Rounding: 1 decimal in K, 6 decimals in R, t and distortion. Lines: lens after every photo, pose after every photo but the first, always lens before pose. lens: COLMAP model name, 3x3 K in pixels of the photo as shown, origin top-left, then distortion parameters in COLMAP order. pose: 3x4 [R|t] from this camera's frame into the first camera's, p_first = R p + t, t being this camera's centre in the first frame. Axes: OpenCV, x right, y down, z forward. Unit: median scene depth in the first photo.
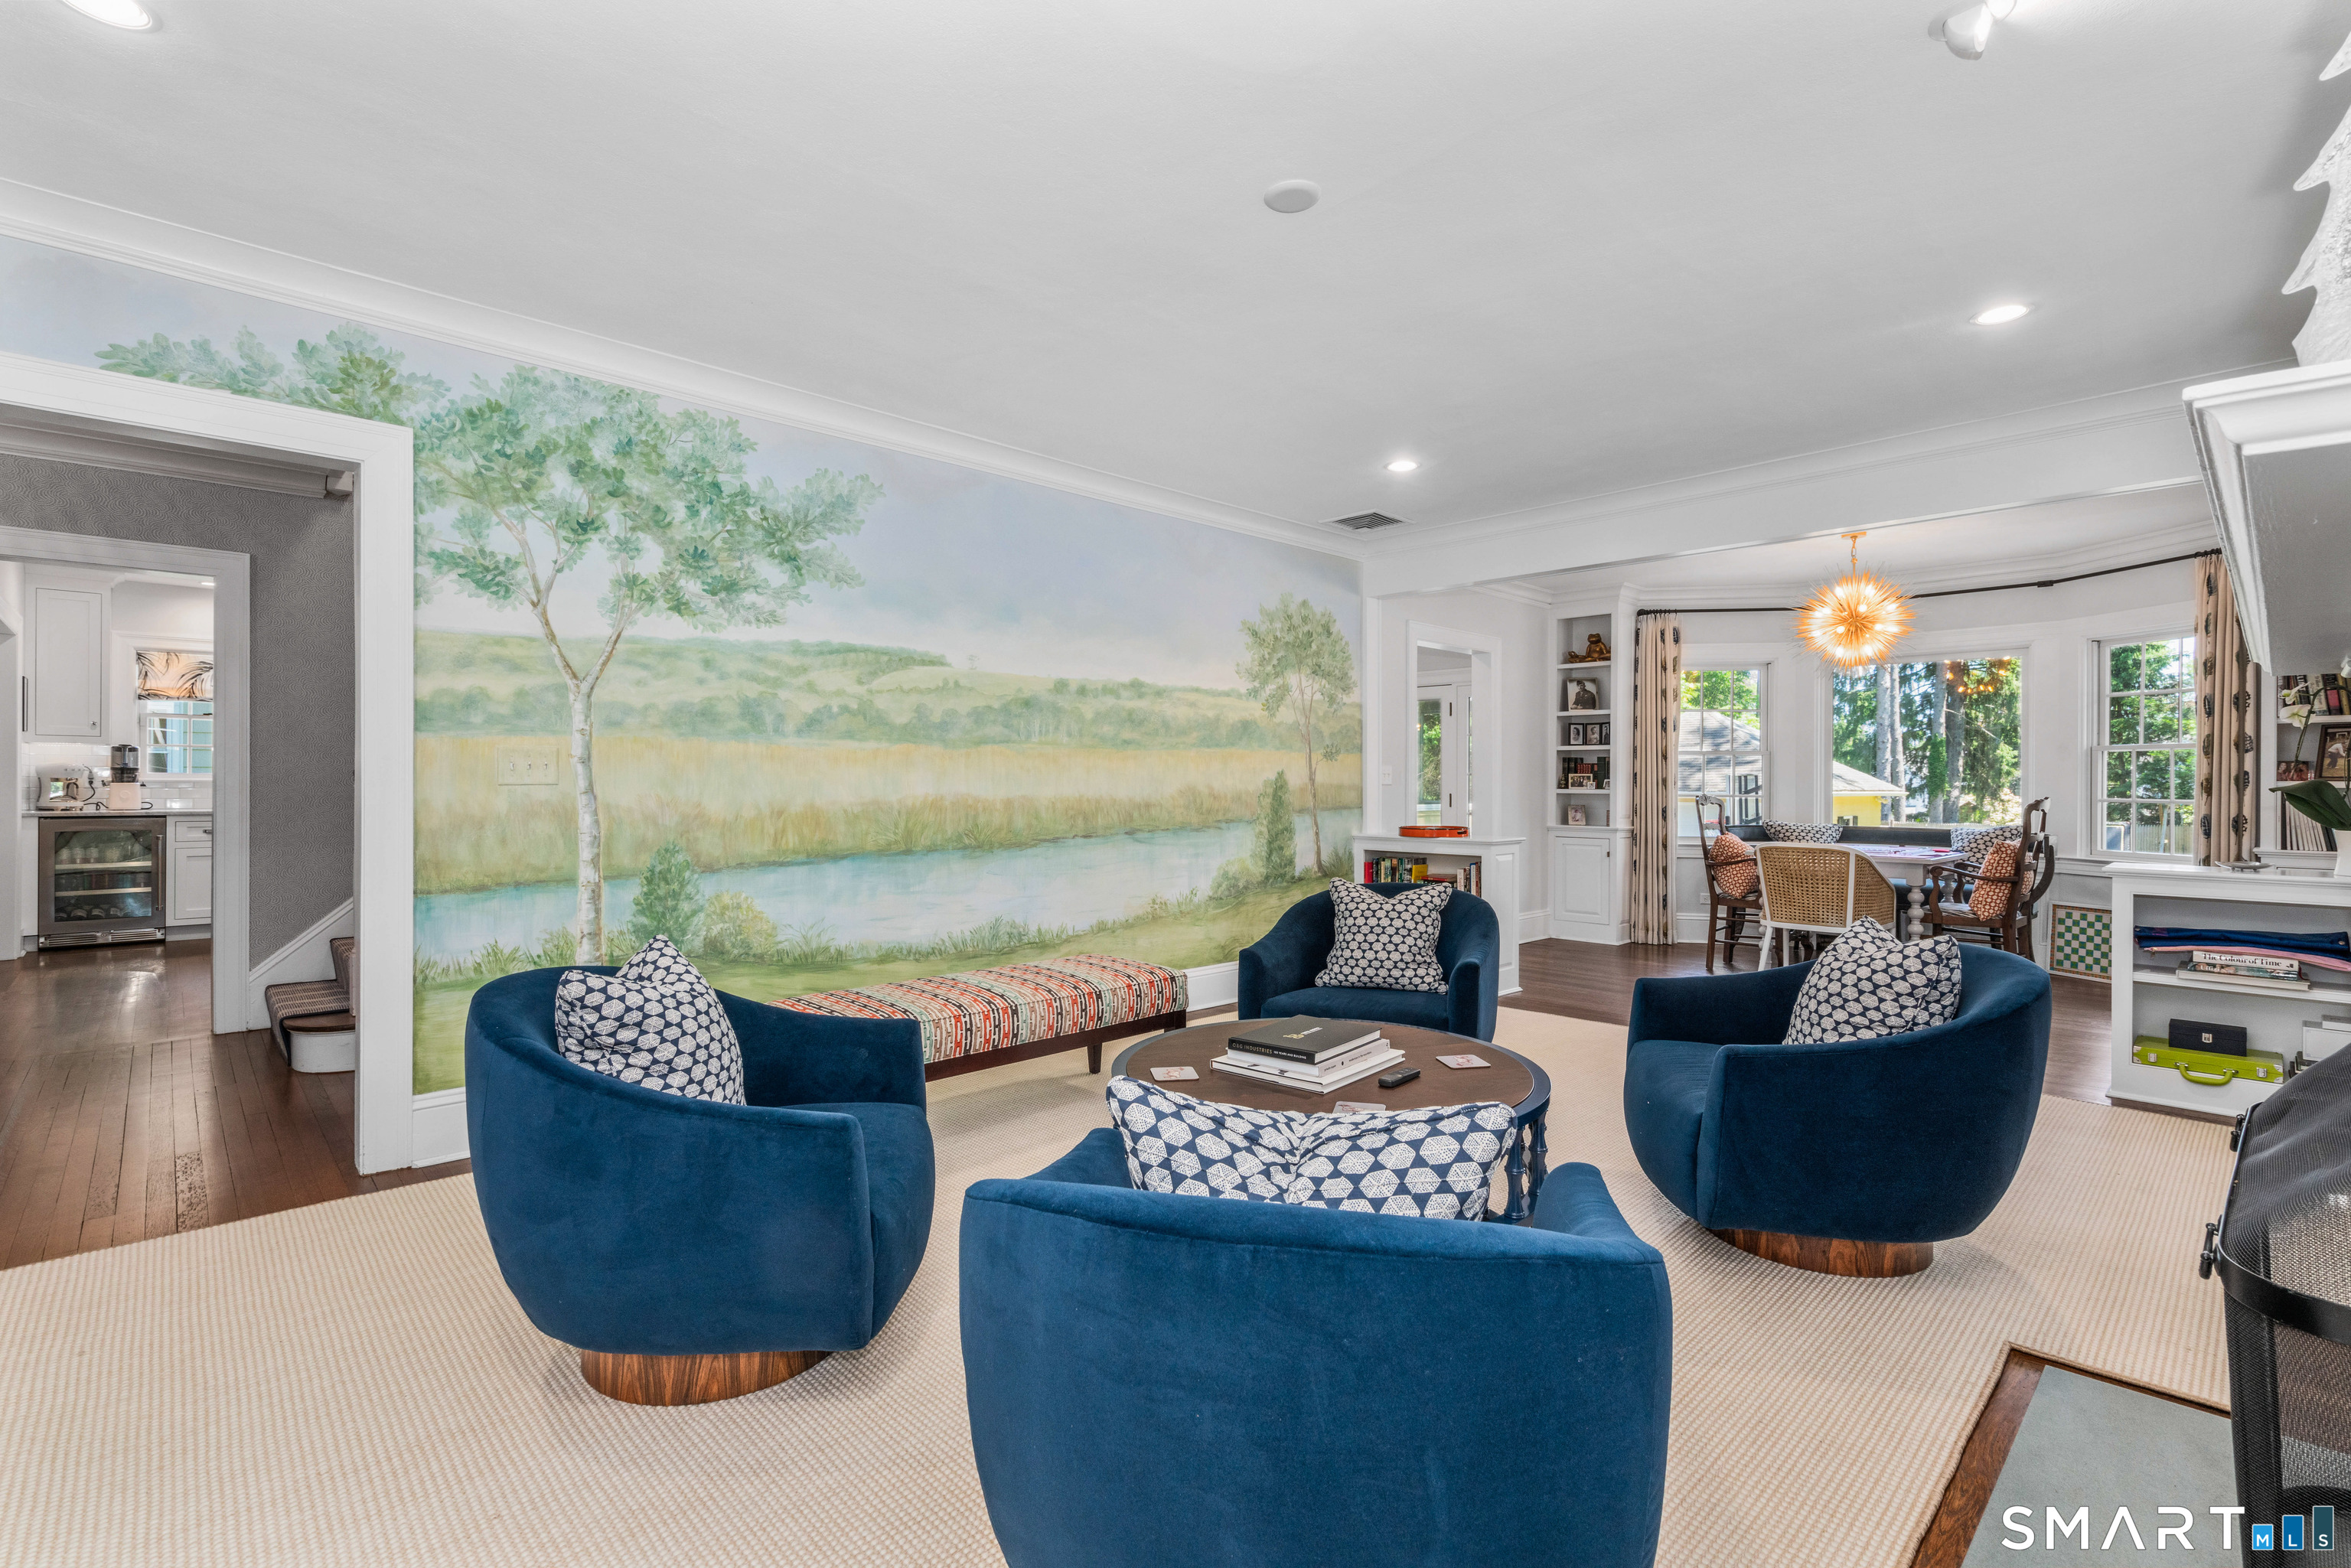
lens RADIAL K [[1048.7, 0, 1188.3], [0, 1048.7, 781.4], [0, 0, 1]] dist [0.000291, 0.000356]
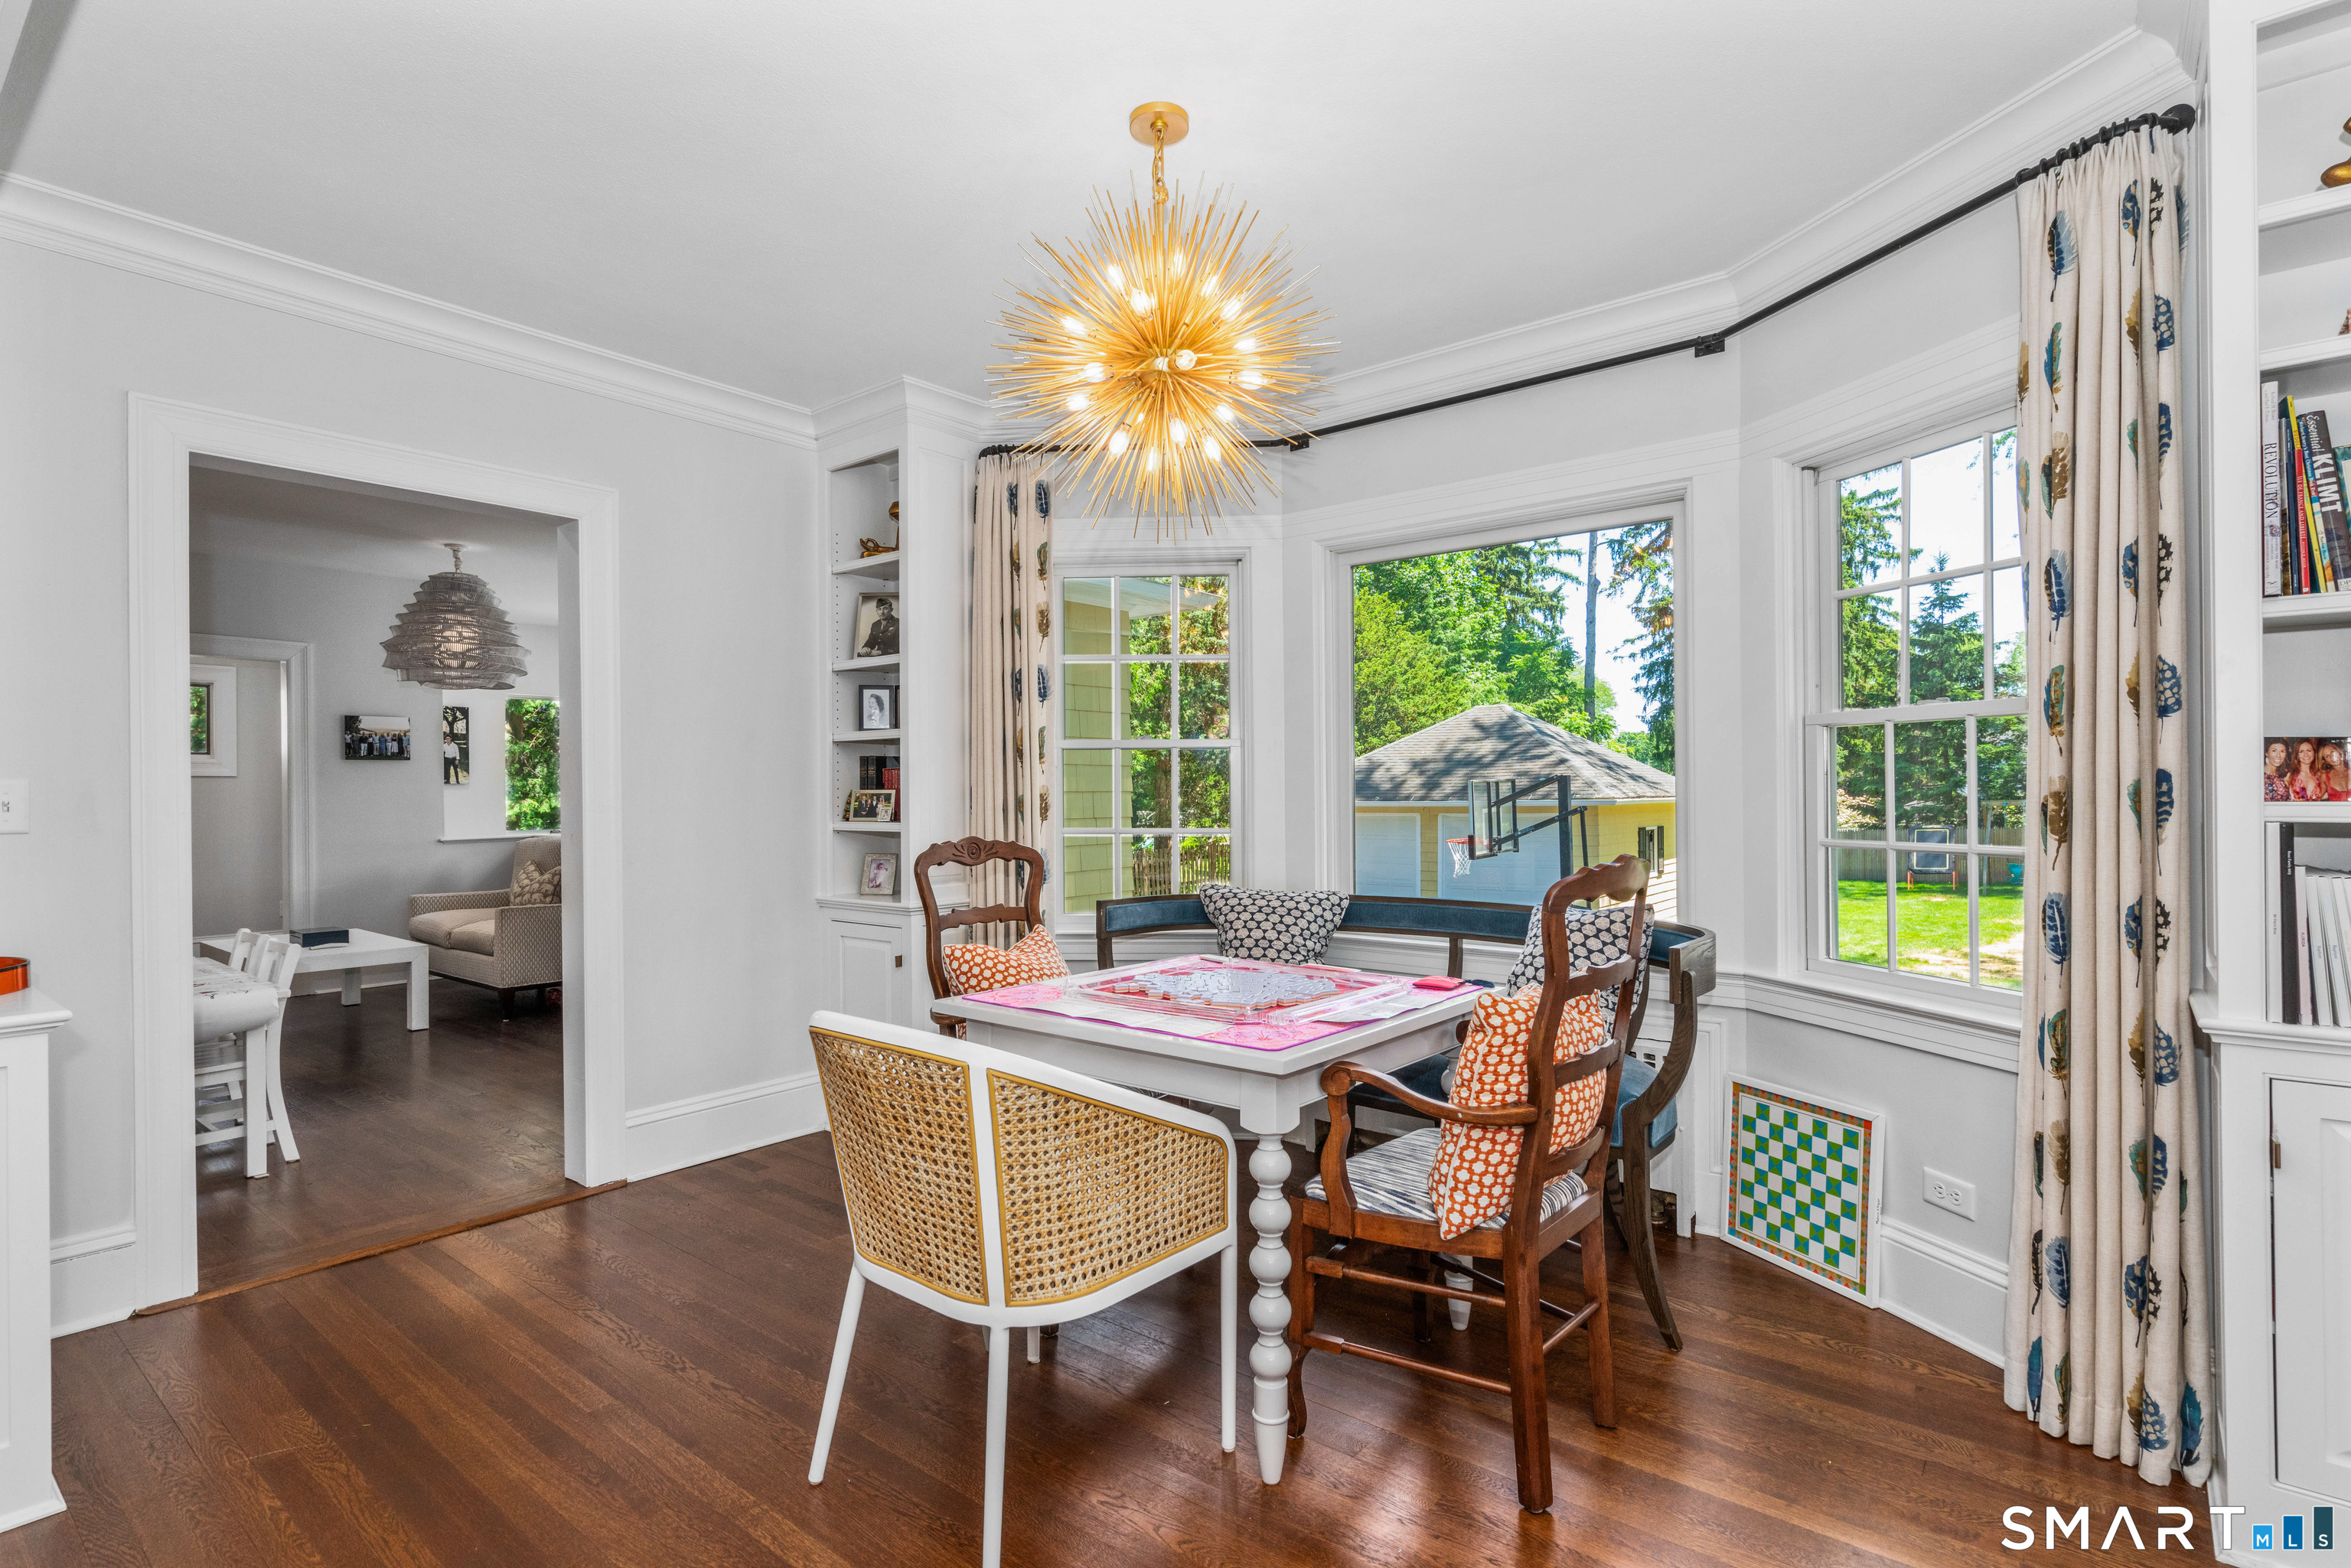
lens RADIAL K [[1121.2, 0, 1175.5], [0, 1121.2, 784.0], [0, 0, 1]] dist [-0.000080, -0.000132]
pose [[0.992677, -0.015072, 0.119852, 0.652491], [0.015248, 0.999884, -0.000556, -0.010159], [-0.119830, 0.002380, 0.992792, 0.683674]]
